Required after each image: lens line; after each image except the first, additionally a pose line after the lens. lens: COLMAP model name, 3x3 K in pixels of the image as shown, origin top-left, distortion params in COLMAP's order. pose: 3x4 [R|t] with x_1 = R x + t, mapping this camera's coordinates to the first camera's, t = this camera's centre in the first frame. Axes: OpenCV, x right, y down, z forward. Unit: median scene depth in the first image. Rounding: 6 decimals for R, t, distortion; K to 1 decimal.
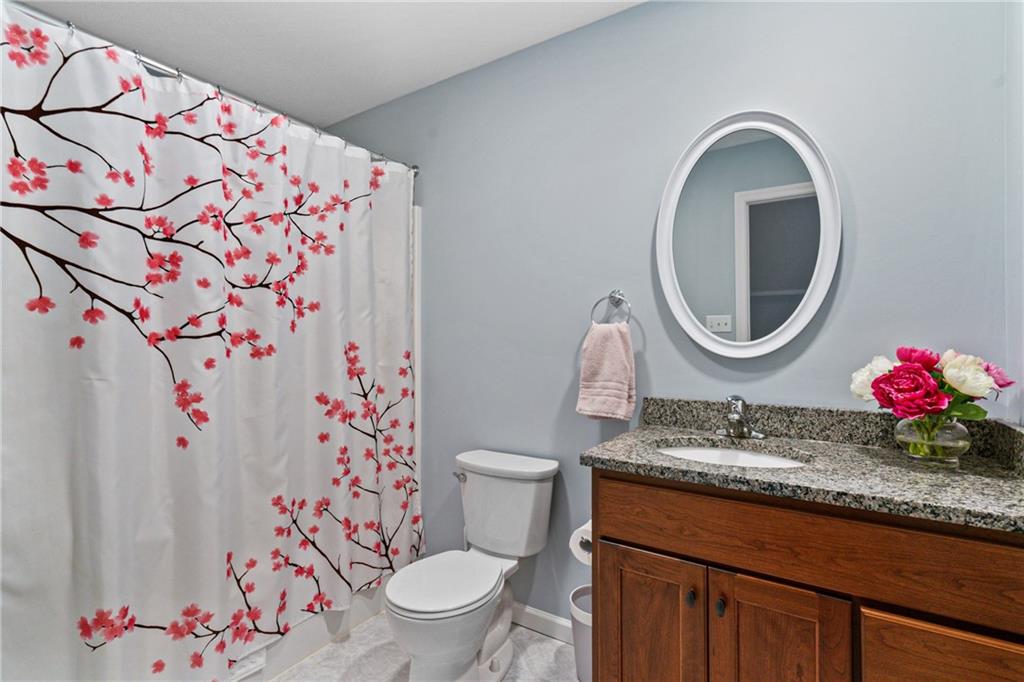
lens RADIAL K [[466.0, 0, 514.8], [0, 466.0, 339.6], [0, 0, 1]] dist [0.003834, 0.000413]
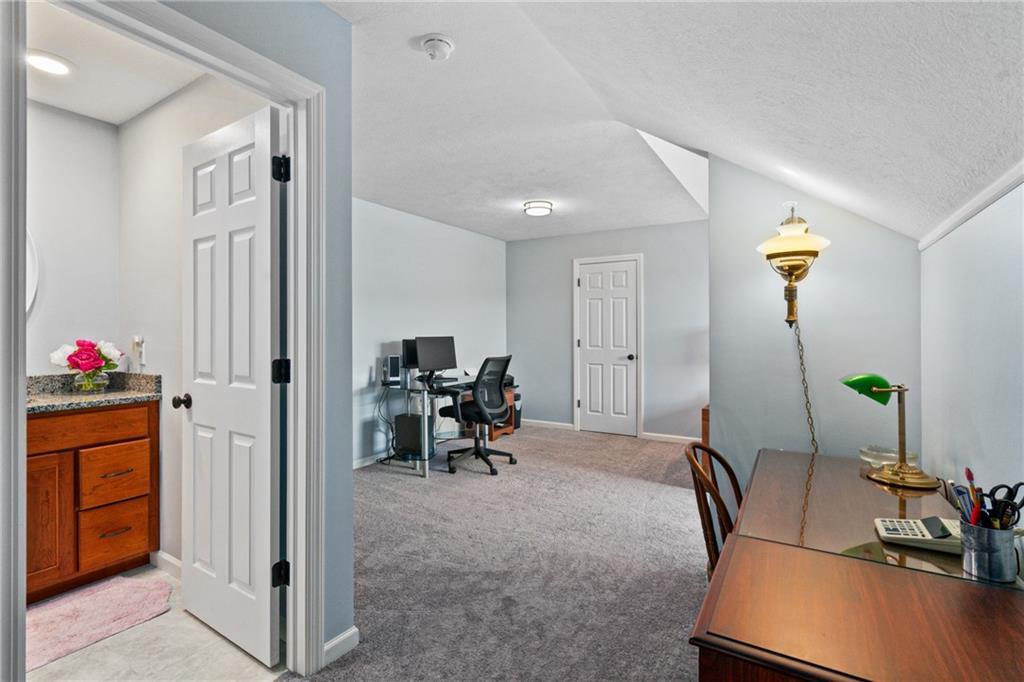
lens RADIAL K [[466.0, 0, 513.2], [0, 466.0, 335.9], [0, 0, 1]] dist [0.003834, 0.000413]
pose [[-0.029053, -0.004827, 0.999566, -1.439537], [0.001204, 0.999987, 0.004864, -0.010009], [-0.999577, 0.001344, -0.029046, -0.959753]]
